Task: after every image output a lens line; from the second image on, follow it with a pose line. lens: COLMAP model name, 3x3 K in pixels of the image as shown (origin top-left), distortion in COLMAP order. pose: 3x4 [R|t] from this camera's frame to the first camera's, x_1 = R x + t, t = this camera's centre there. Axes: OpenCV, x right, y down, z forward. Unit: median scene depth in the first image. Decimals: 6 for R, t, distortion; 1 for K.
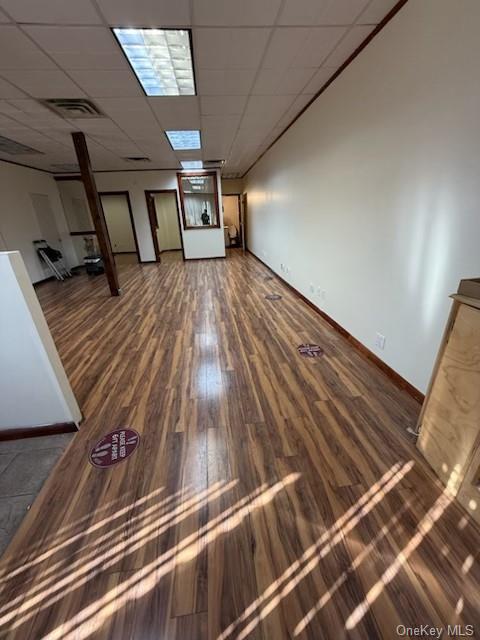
lens RADIAL K [[252.2, 0, 239.5], [0, 252.2, 318.6], [0, 0, 1]] dist [-0.000961, -0.000016]
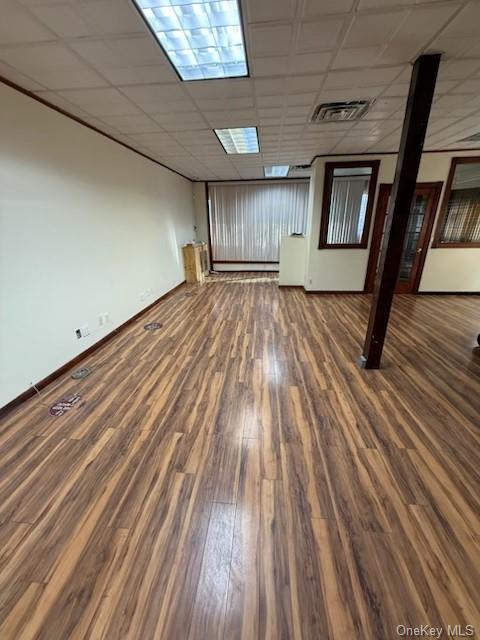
lens RADIAL K [[252.2, 0, 241.5], [0, 252.2, 322.3], [0, 0, 1]] dist [-0.000961, -0.000016]
pose [[-0.975033, -0.021480, 0.221019, -0.394496], [0.137735, 0.722221, 0.677810, -0.700975], [-0.174184, 0.691329, -0.701231, 1.644234]]
